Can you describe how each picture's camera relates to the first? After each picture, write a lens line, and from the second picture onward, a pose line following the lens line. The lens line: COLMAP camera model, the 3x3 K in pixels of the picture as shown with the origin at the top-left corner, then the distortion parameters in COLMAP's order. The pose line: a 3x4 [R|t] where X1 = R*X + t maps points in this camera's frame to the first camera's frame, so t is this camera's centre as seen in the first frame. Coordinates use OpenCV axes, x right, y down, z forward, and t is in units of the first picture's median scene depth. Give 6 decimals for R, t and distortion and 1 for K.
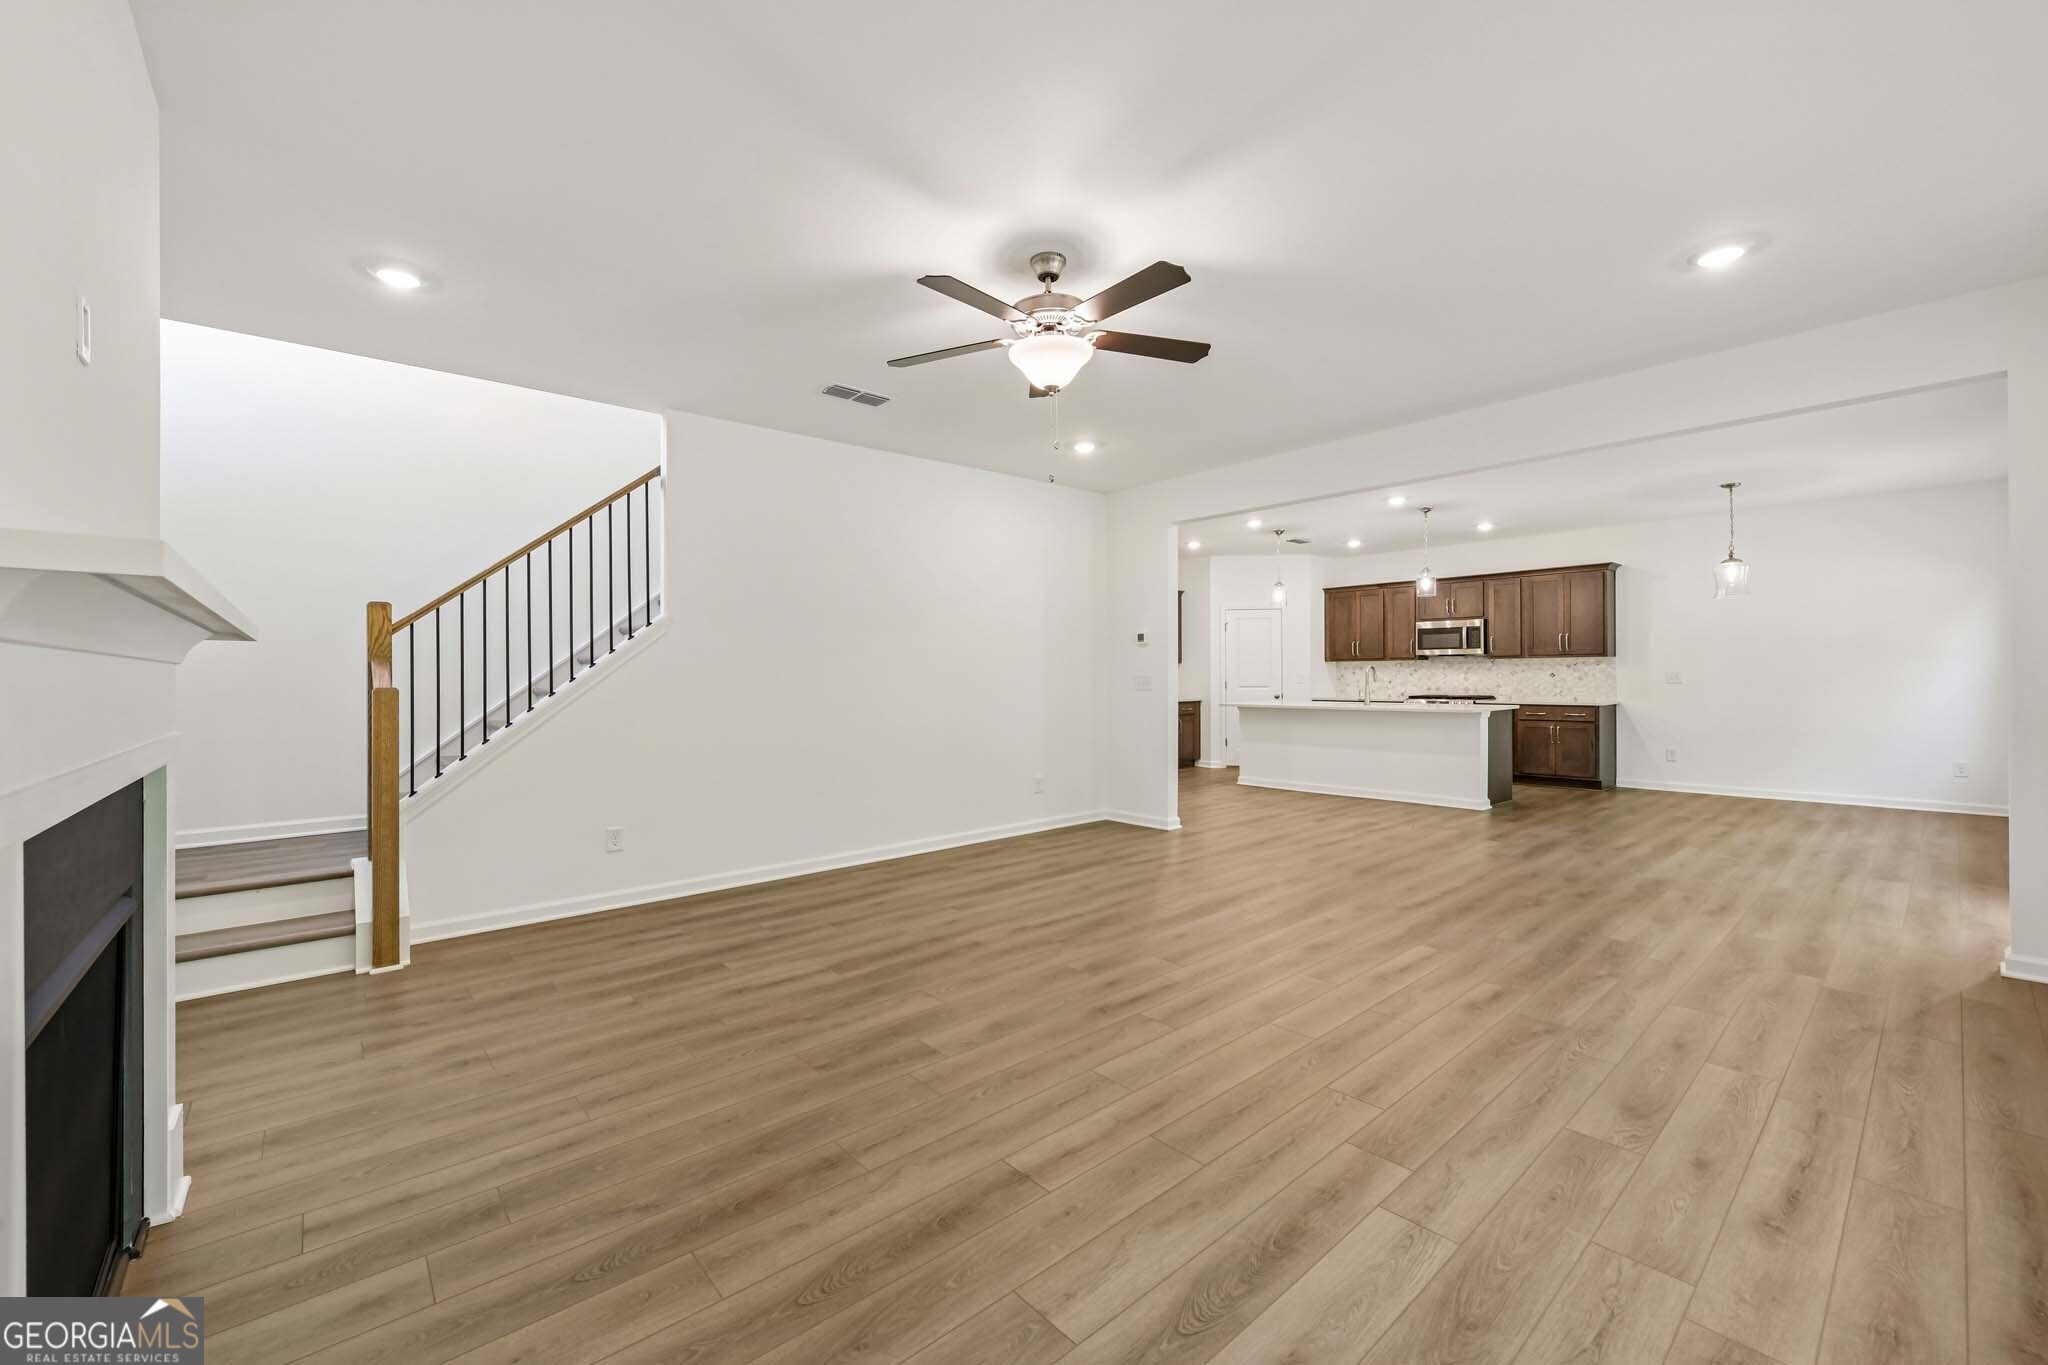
lens RADIAL K [[815.7, 0, 1016.7], [0, 815.7, 678.3], [0, 0, 1]] dist [-0.007621, -0.000187]
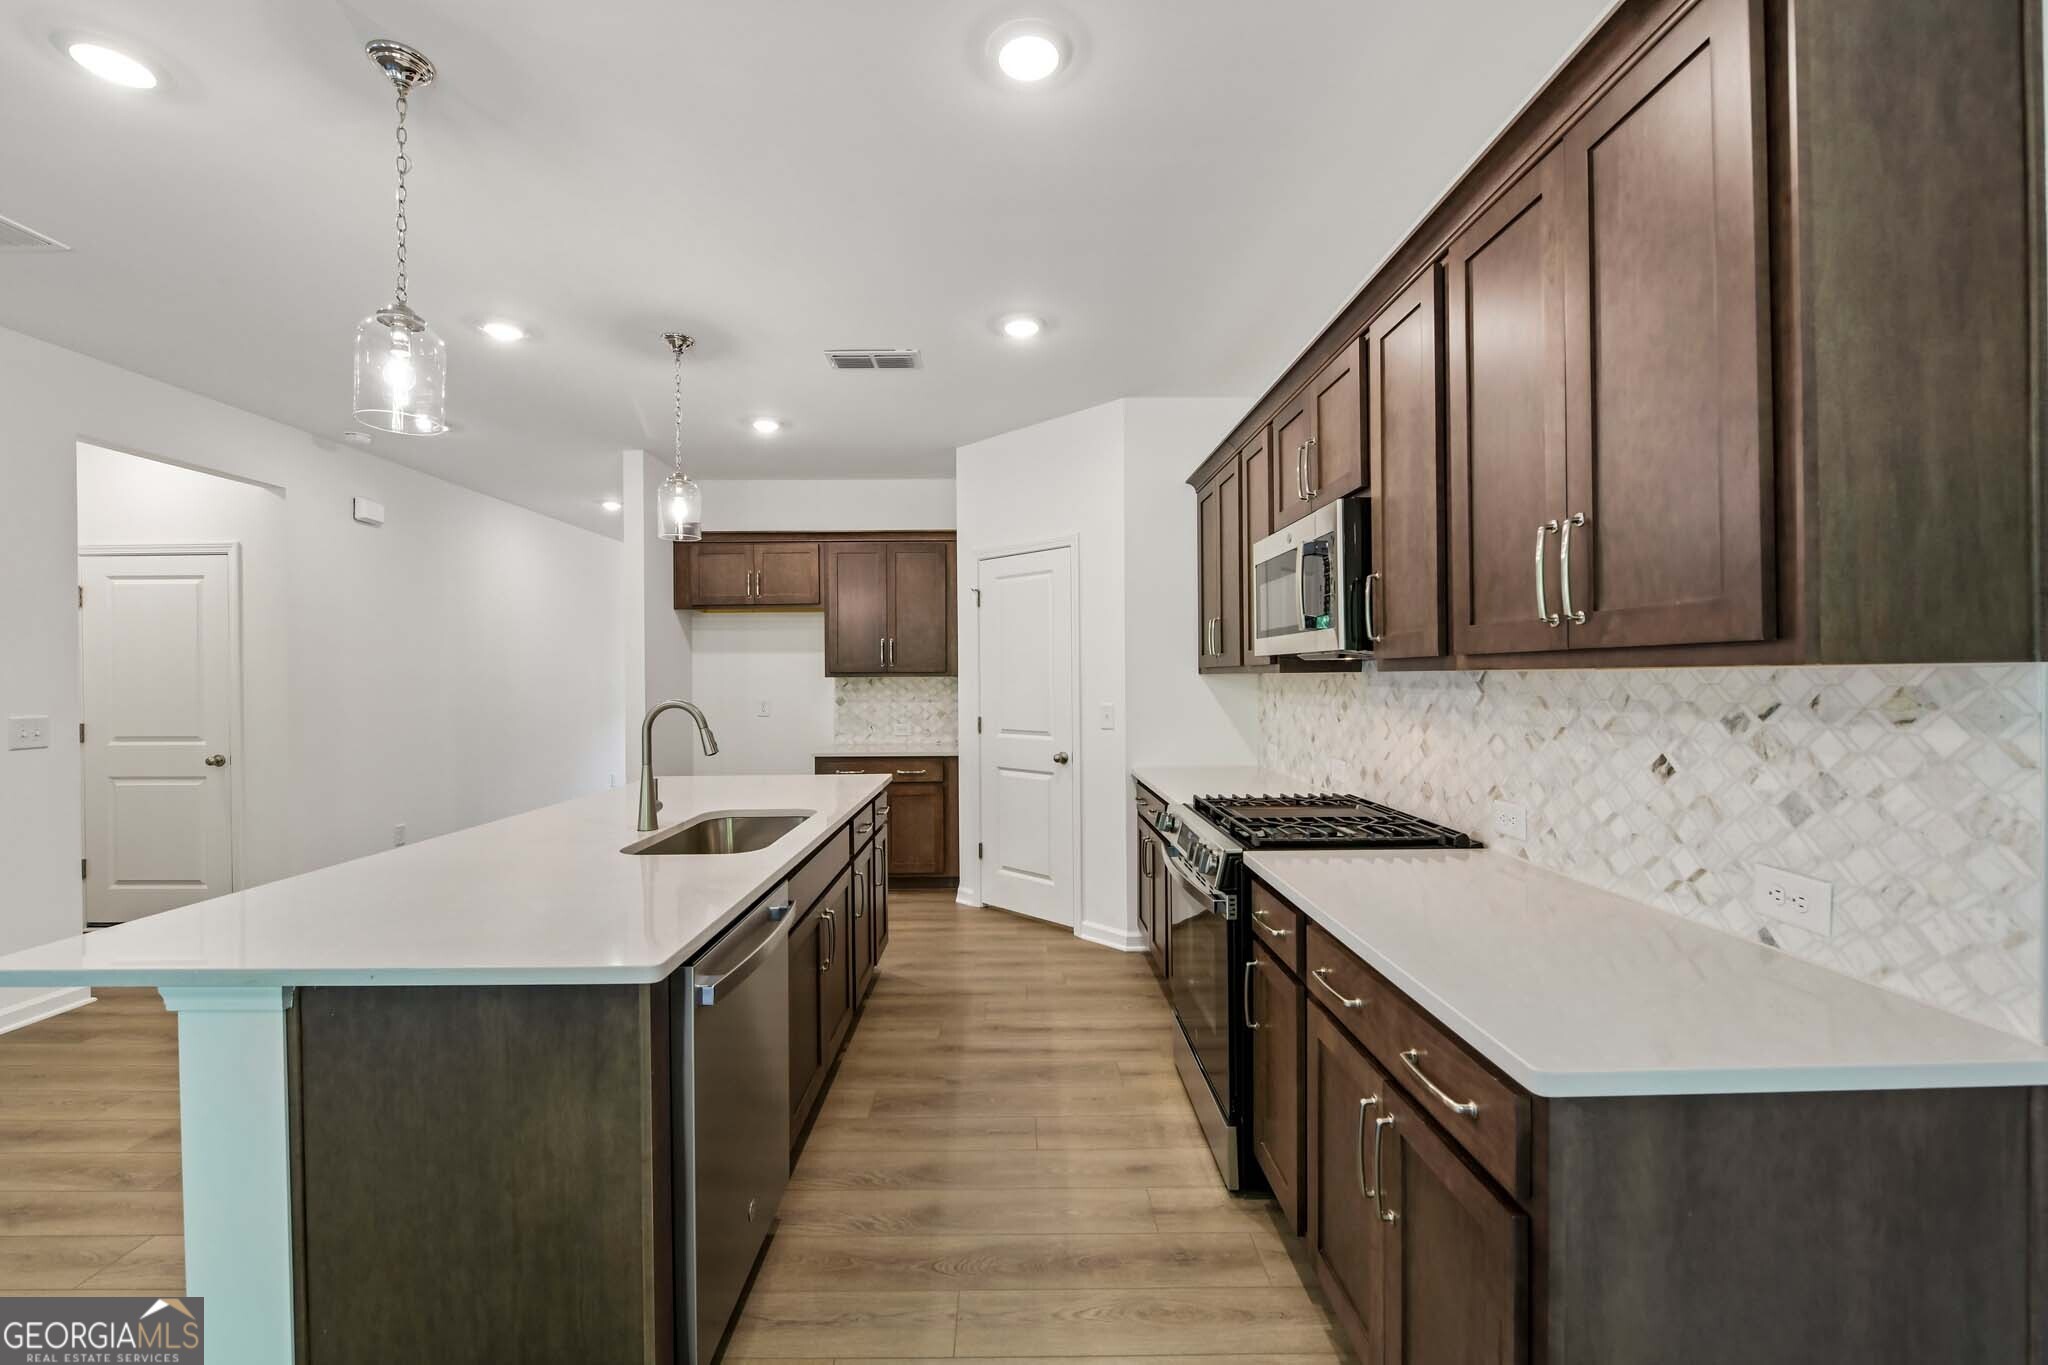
lens RADIAL K [[815.7, 0, 1016.7], [0, 815.7, 678.3], [0, 0, 1]] dist [-0.007621, -0.000187]
pose [[0.760772, 0.002560, -0.649014, 0.613099], [-0.001253, 0.999996, 0.002476, -0.021253], [0.649018, -0.001070, 0.760773, 0.717566]]
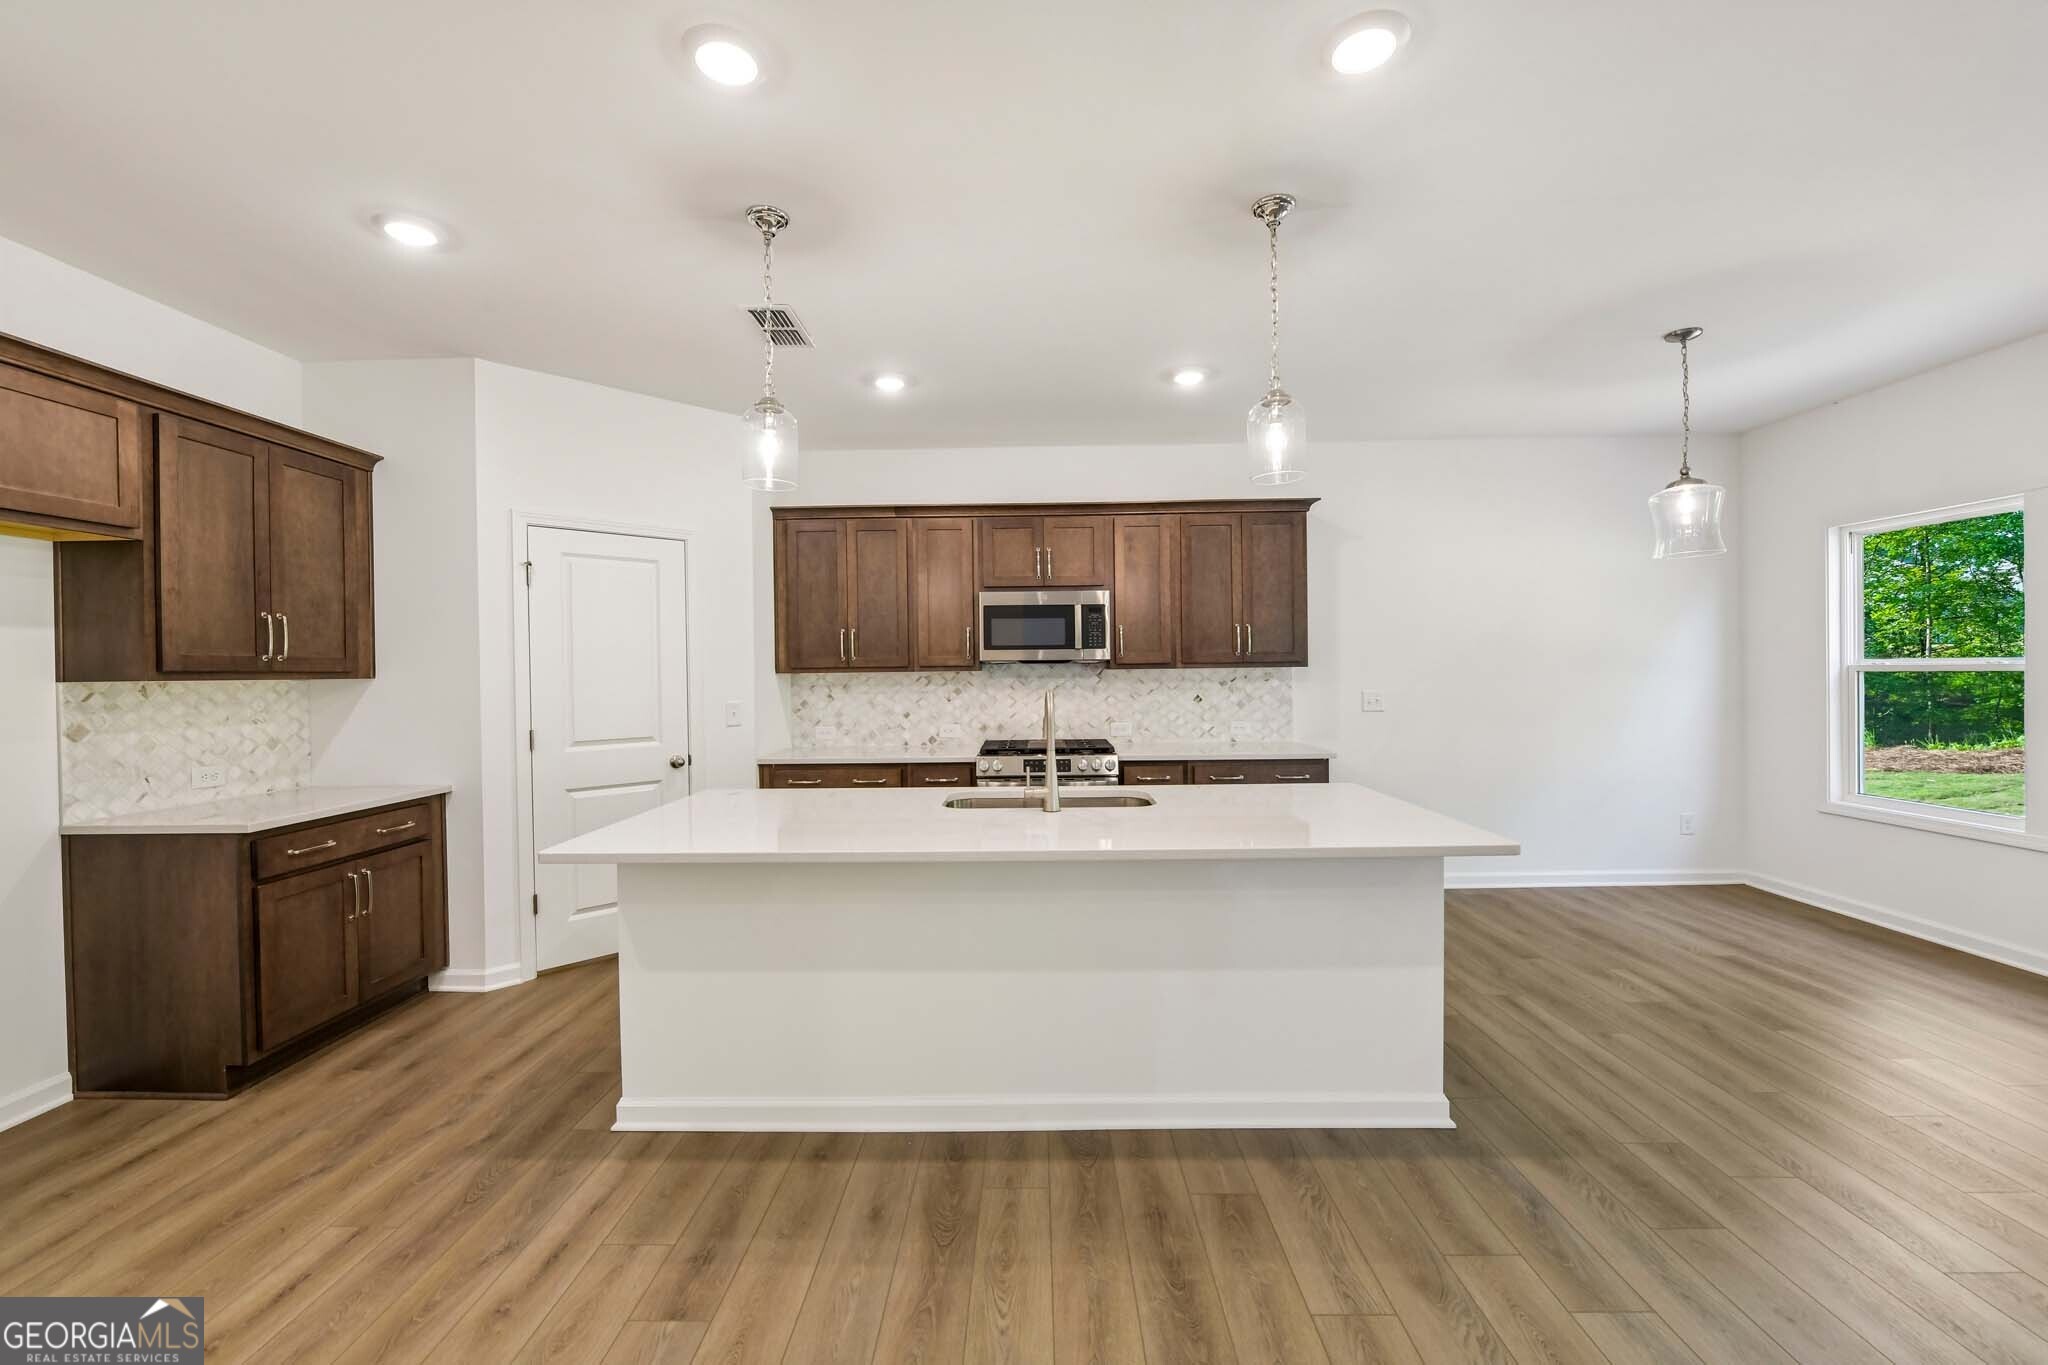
lens RADIAL K [[815.7, 0, 1016.7], [0, 815.7, 678.3], [0, 0, 1]] dist [-0.007621, -0.000187]
pose [[0.671148, -0.008156, 0.741279, 0.148853], [0.010847, 0.999940, 0.001181, -0.018478], [-0.741244, 0.007247, 0.671196, 0.659613]]
